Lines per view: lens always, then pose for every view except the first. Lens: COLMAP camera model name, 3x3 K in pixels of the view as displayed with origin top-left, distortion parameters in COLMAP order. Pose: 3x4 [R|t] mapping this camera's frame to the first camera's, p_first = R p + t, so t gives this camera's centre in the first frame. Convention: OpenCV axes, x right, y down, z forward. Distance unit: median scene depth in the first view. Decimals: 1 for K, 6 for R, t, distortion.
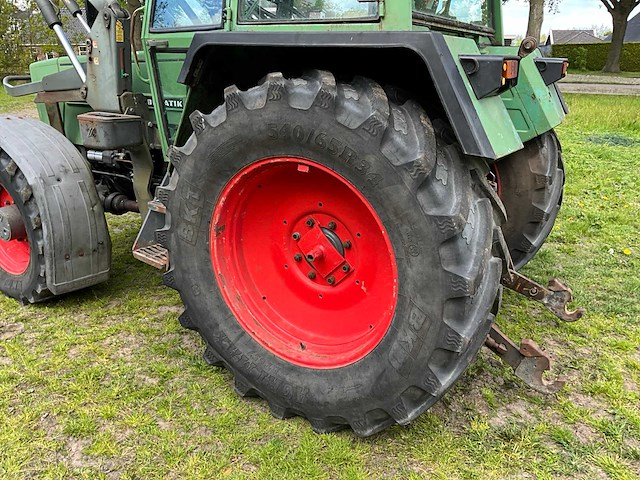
lens RADIAL K [[522.0, 0, 318.4], [0, 522.0, 242.6], [0, 0, 1]] dist [0.088734, -0.163529]
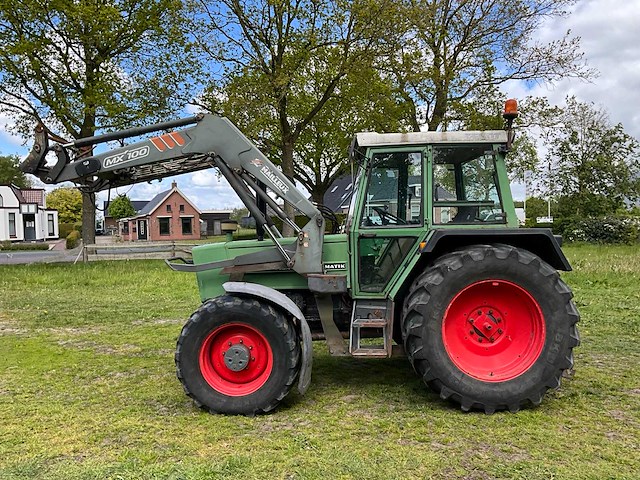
lens RADIAL K [[525.1, 0, 320.0], [0, 525.1, 240.0], [0, 0, 1]] dist [0.074710, -0.139654]
pose [[0.856832, -0.039609, 0.514073, -1.594764], [0.197071, 0.946500, -0.255541, 0.099374], [-0.476448, 0.320265, 0.818797, -0.504316]]
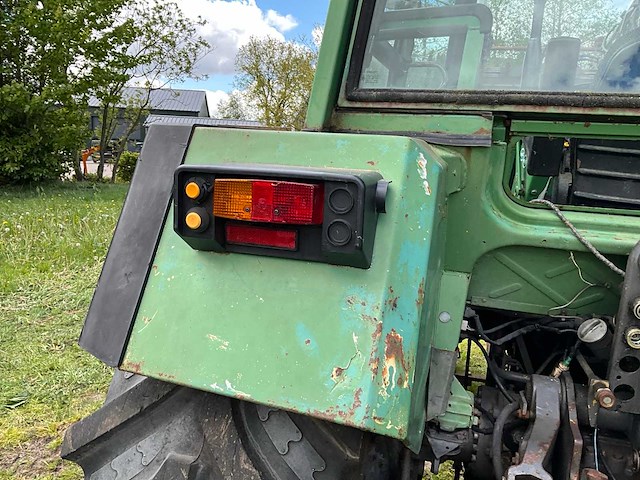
lens RADIAL K [[522.0, 0, 318.4], [0, 522.0, 242.6], [0, 0, 1]] dist [0.088734, -0.163529]
pose [[0.237094, 0.168950, -0.956683, 0.595897], [-0.361695, 0.929317, 0.074478, -0.264950], [0.901645, 0.328369, 0.281444, 0.720540]]
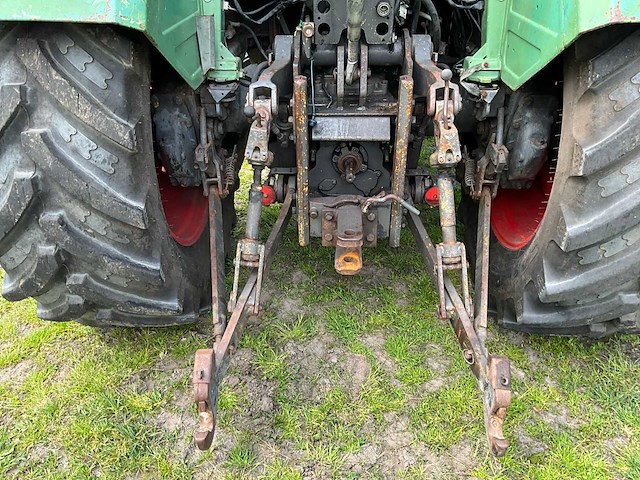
lens RADIAL K [[522.0, 0, 318.4], [0, 522.0, 242.6], [0, 0, 1]] dist [0.088734, -0.163529]
pose [[0.474973, 0.440603, -0.761754, 0.889621], [-0.273306, 0.896682, 0.348232, -0.193911], [0.836483, 0.042791, 0.546319, 0.760485]]
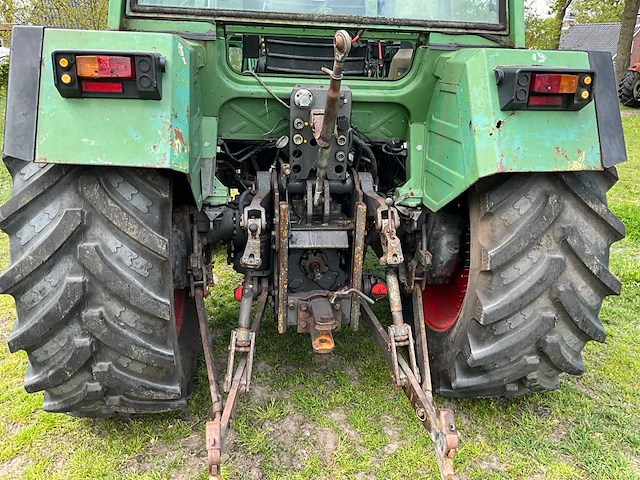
lens RADIAL K [[522.0, 0, 318.4], [0, 522.0, 242.6], [0, 0, 1]] dist [0.088734, -0.163529]
pose [[0.617184, 0.266737, -0.740227, 0.988631], [-0.284392, 0.952806, 0.106219, -0.190072], [0.733625, 0.144958, 0.663914, 0.562943]]
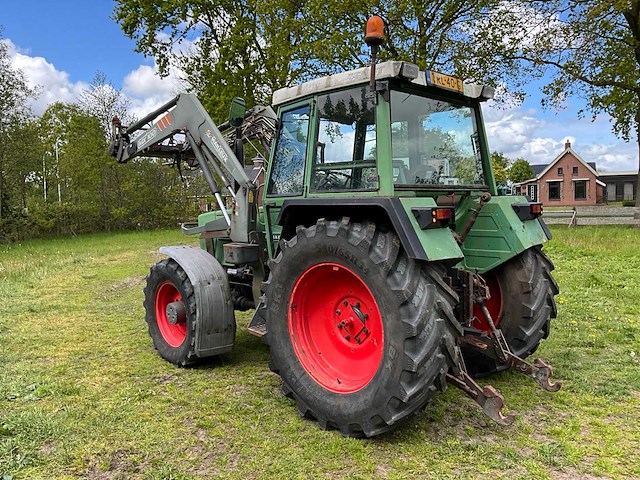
lens RADIAL K [[522.0, 0, 318.4], [0, 522.0, 242.6], [0, 0, 1]] dist [0.088734, -0.163529]
pose [[0.970297, -0.012401, -0.241597, 0.294478], [-0.049365, 0.967522, -0.247921, 0.185454], [0.236825, 0.252484, 0.938172, -0.604268]]
